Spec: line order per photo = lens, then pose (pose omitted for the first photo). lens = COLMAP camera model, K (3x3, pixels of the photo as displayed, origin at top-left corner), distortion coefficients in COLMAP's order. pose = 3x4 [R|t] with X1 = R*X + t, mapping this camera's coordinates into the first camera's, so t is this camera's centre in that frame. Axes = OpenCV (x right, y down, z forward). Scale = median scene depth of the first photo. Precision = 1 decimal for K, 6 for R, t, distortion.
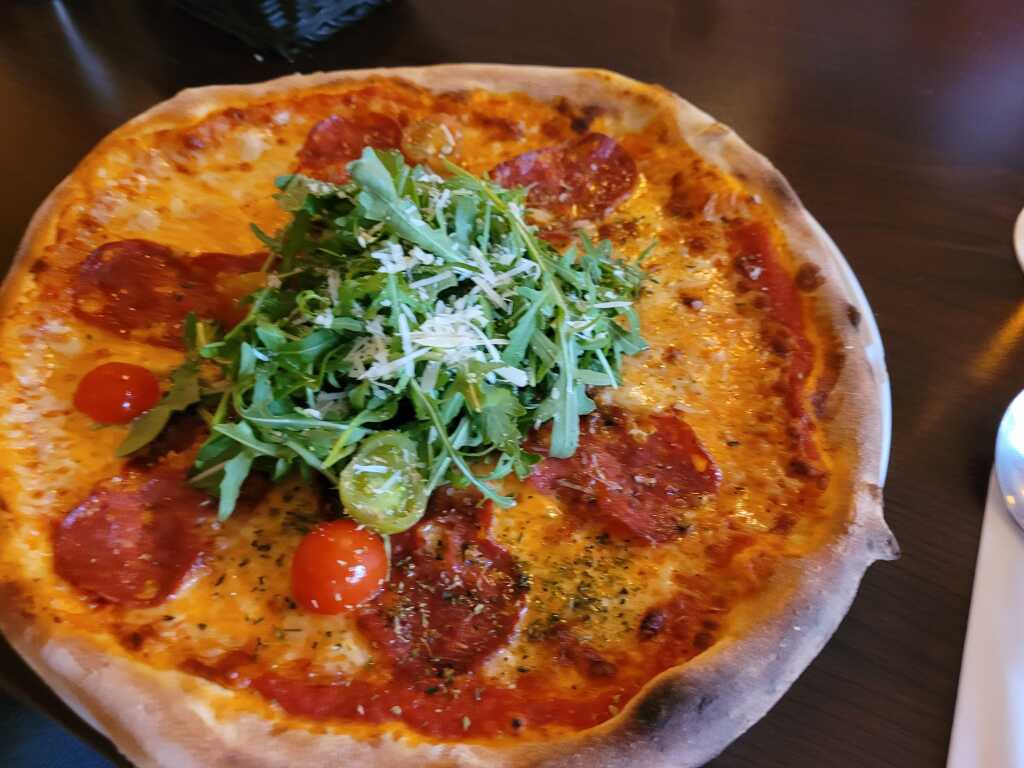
lens RADIAL K [[779.2, 0, 515.0], [0, 779.2, 431.1], [0, 0, 1]] dist [0.000272, -0.000283]
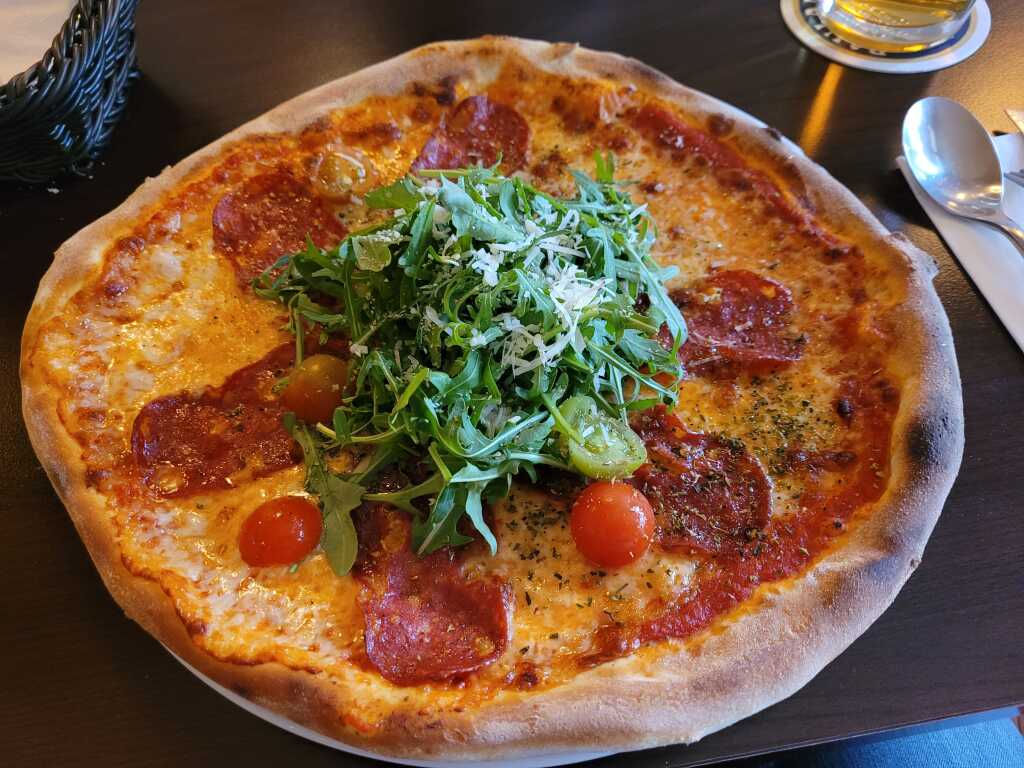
lens RADIAL K [[779.2, 0, 515.0], [0, 779.2, 431.1], [0, 0, 1]] dist [0.000272, -0.000283]
pose [[0.794099, -0.536980, 0.284708, -0.538505], [0.523638, 0.842262, 0.128054, -0.138648], [-0.308562, 0.047396, 0.950023, -0.015273]]
